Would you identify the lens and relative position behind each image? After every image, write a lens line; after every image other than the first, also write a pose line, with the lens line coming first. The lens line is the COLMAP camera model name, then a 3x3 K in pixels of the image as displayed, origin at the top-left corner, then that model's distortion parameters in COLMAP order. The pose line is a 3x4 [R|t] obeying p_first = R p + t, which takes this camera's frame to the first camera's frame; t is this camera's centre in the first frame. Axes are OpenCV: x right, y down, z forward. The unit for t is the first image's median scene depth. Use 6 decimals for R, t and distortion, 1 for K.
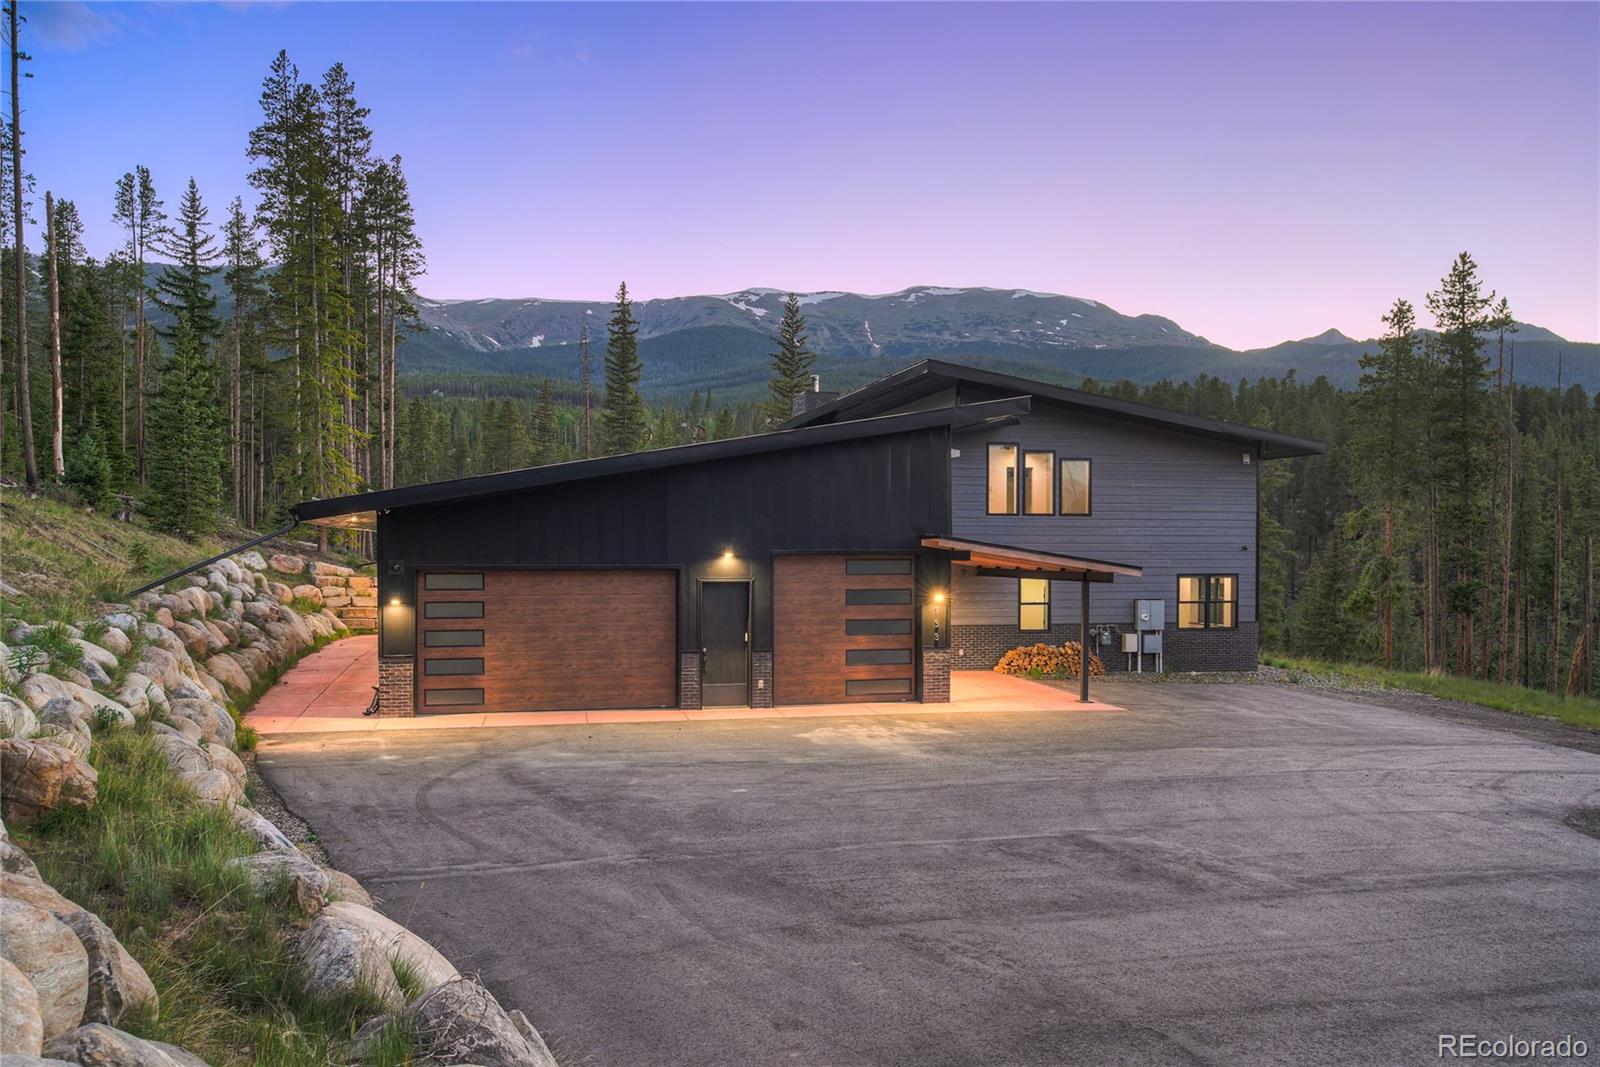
lens RADIAL K [[1243.0, 0, 799.7], [0, 1243.0, 557.0], [0, 0, 1]] dist [-0.002567, -0.000153]
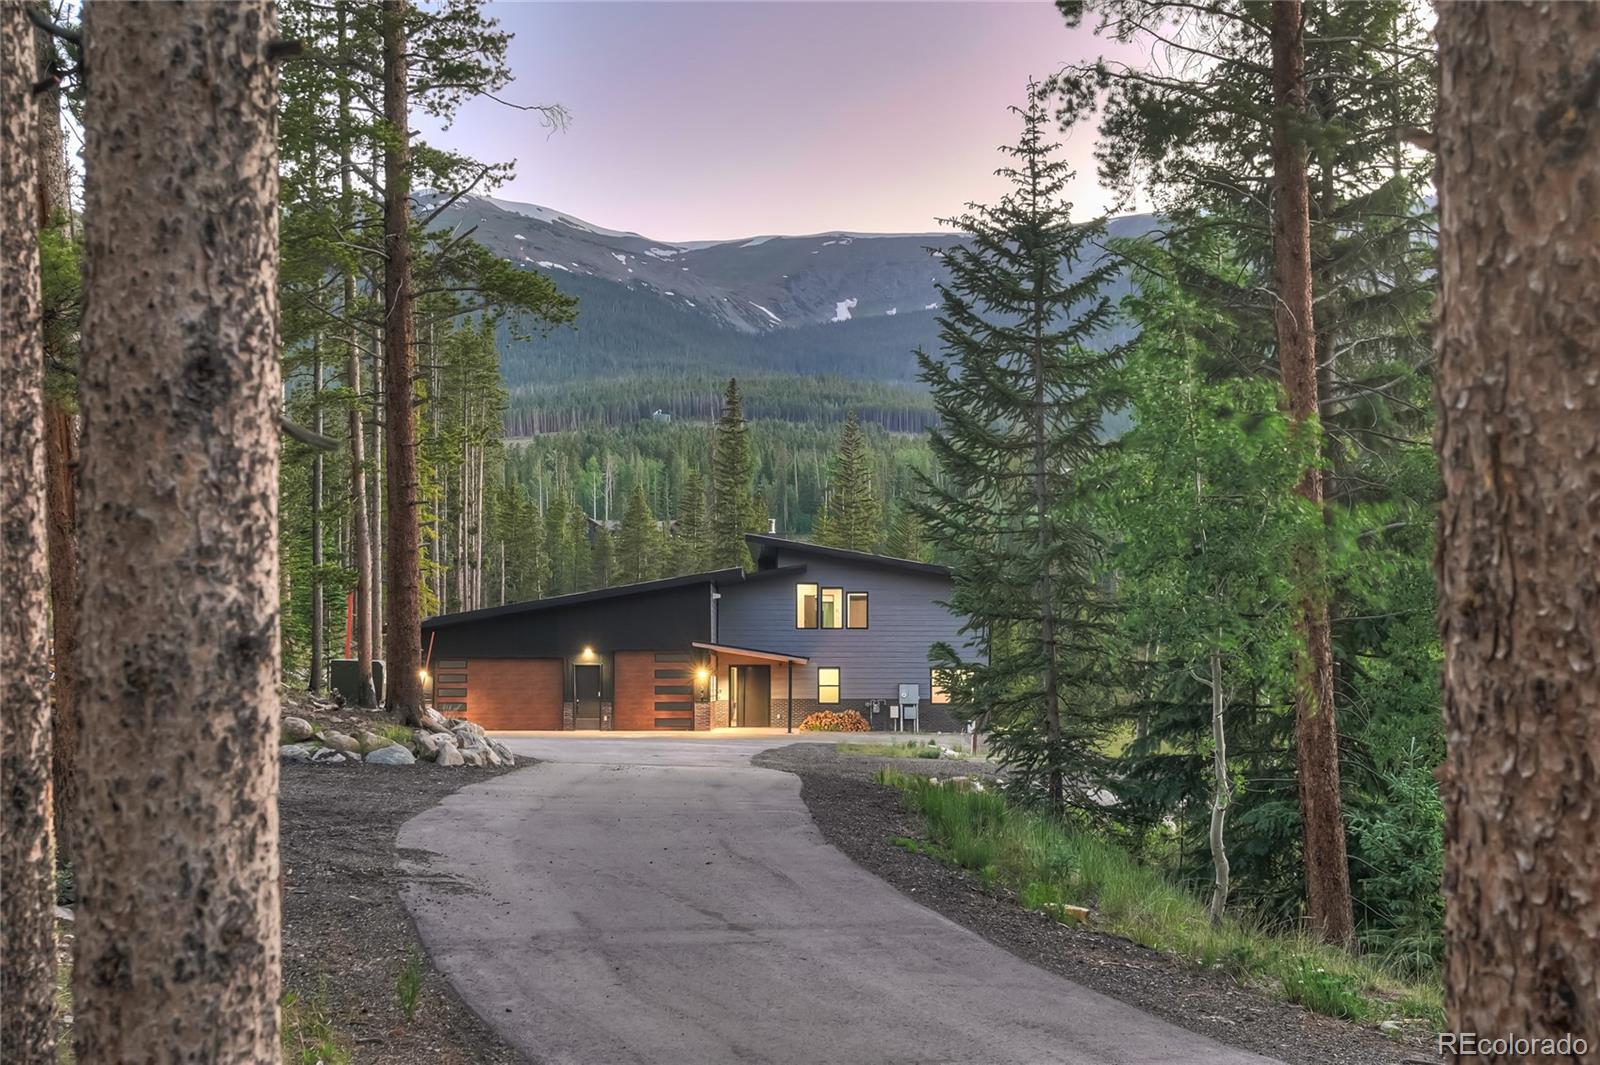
lens RADIAL K [[2382.2, 0, 800.0], [0, 2382.2, 532.5], [0, 0, 1]] dist [-0.012954, -0.016890]
pose [[0.973144, -0.014864, -0.229718, 0.833340], [-0.001640, 0.997440, -0.071487, 0.058970], [0.230193, 0.069944, 0.970628, -1.889751]]
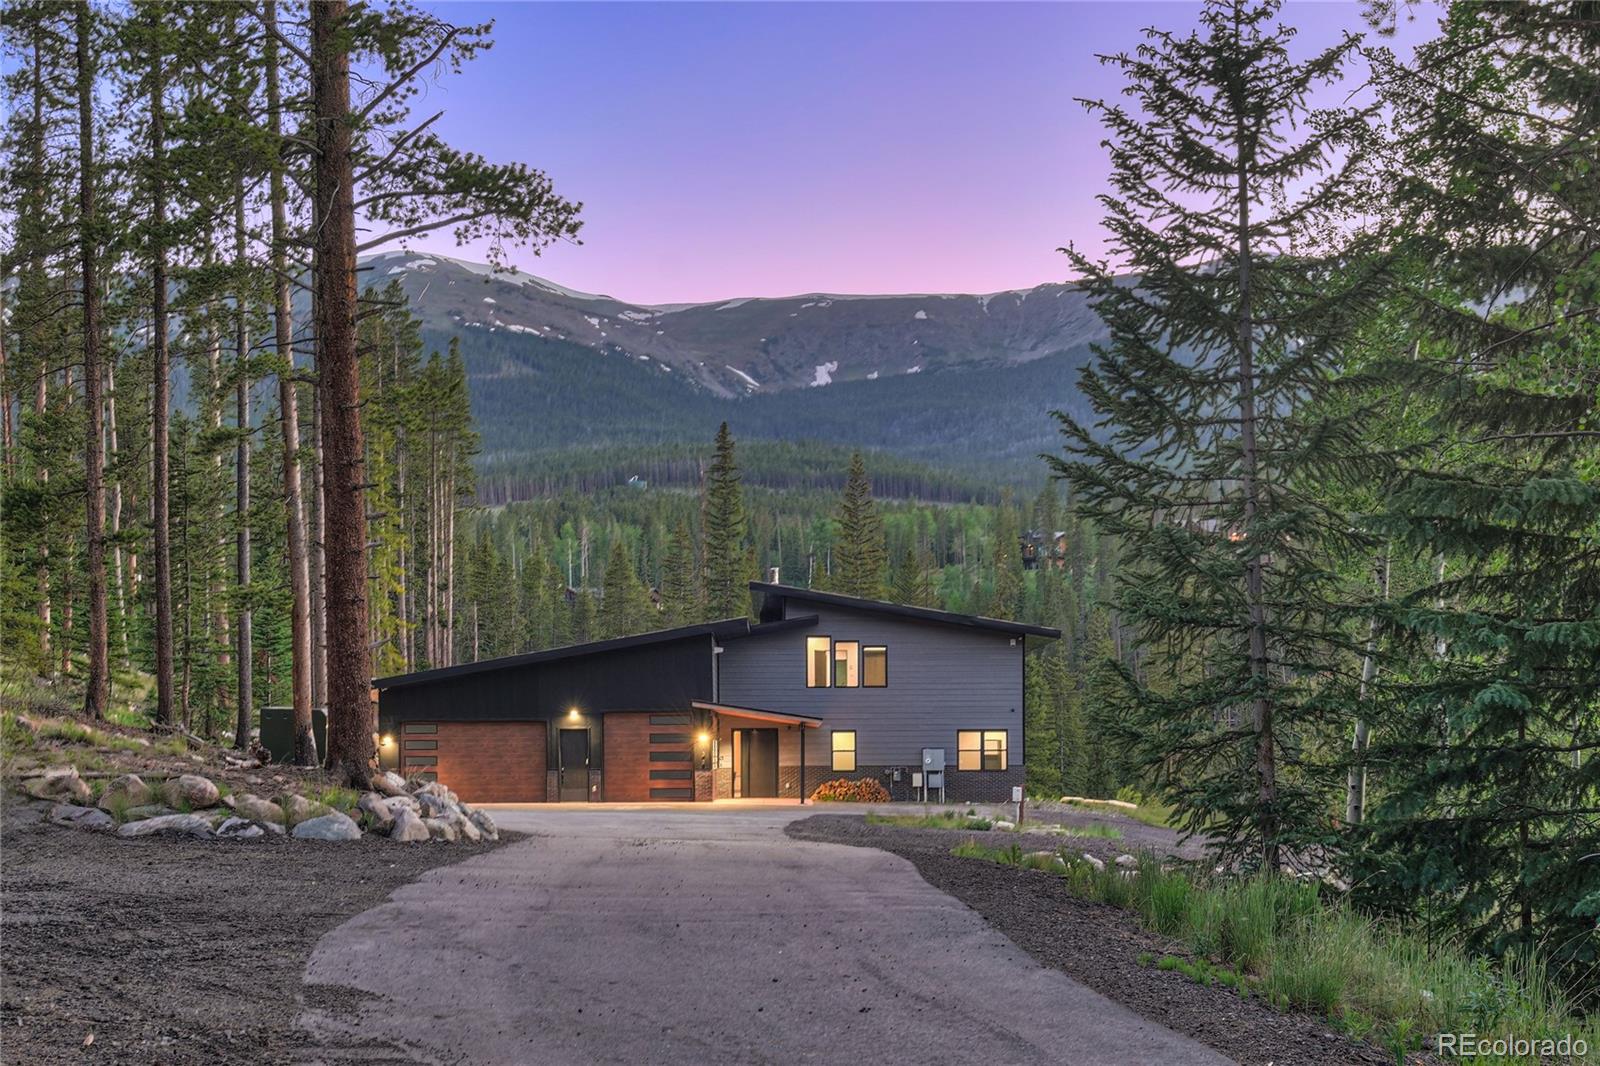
lens RADIAL K [[2435.1, 0, 799.4], [0, 2435.1, 657.3], [0, 0, 1]] dist [-0.009656, -0.050263]
pose [[0.974951, -0.015752, -0.221860, 0.738794], [0.004860, 0.998760, -0.049553, 0.066870], [0.222366, 0.047234, 0.973818, -1.641001]]
